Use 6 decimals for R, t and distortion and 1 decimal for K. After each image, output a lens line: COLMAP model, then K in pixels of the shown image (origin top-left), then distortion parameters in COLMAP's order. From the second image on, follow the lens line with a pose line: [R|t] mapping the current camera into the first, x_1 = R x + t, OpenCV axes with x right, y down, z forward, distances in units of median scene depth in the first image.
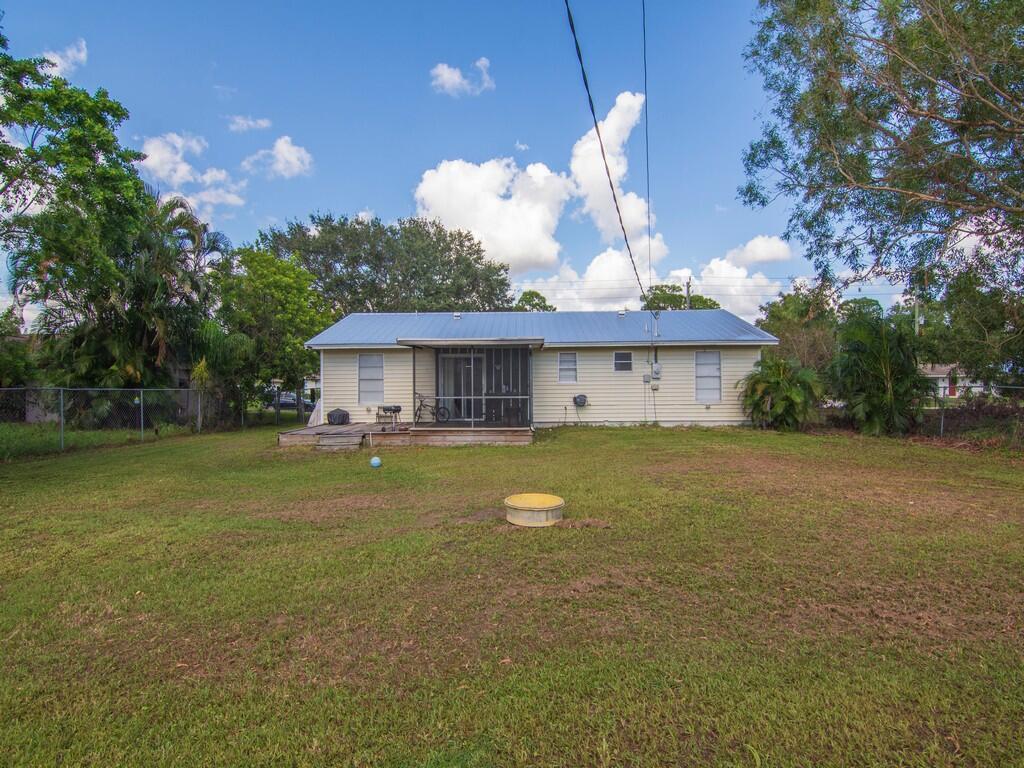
lens RADIAL K [[496.8, 0, 511.9], [0, 496.8, 383.4], [0, 0, 1]] dist [-0.002185, 0.001175]
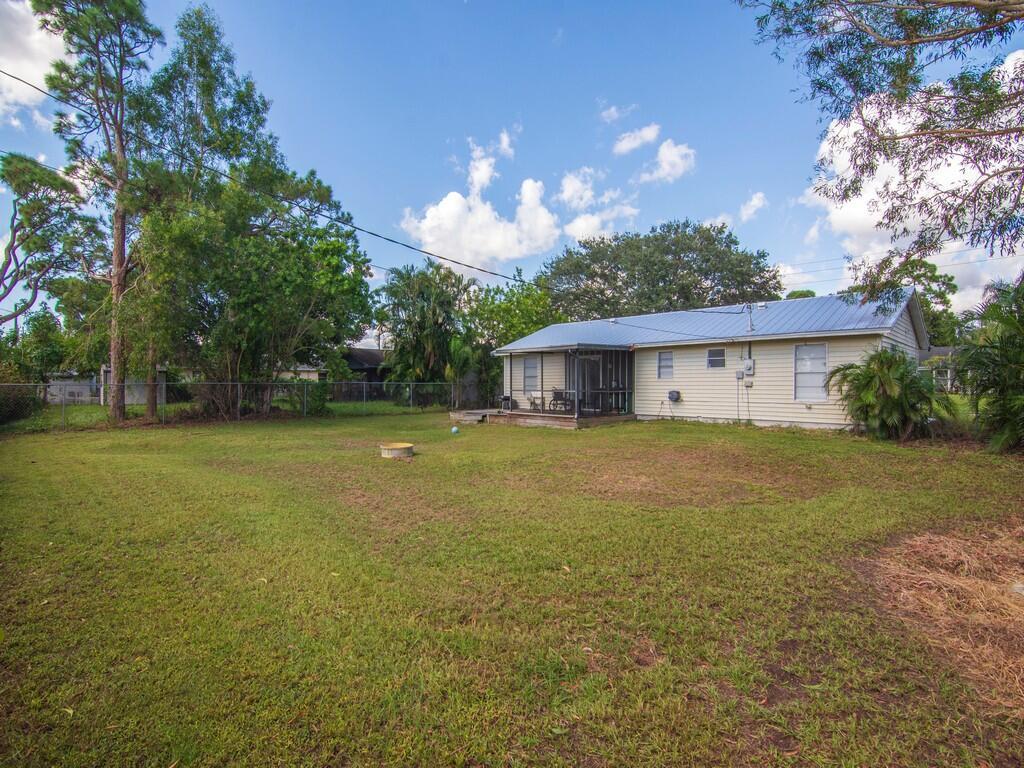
lens RADIAL K [[508.3, 0, 512.4], [0, 508.3, 383.3], [0, 0, 1]] dist [0.001561, 0.000098]
pose [[0.726918, 0.006511, -0.686694, 0.627665], [0.000151, 0.999954, 0.009641, -0.003284], [0.686724, -0.007112, 0.726883, -0.025079]]
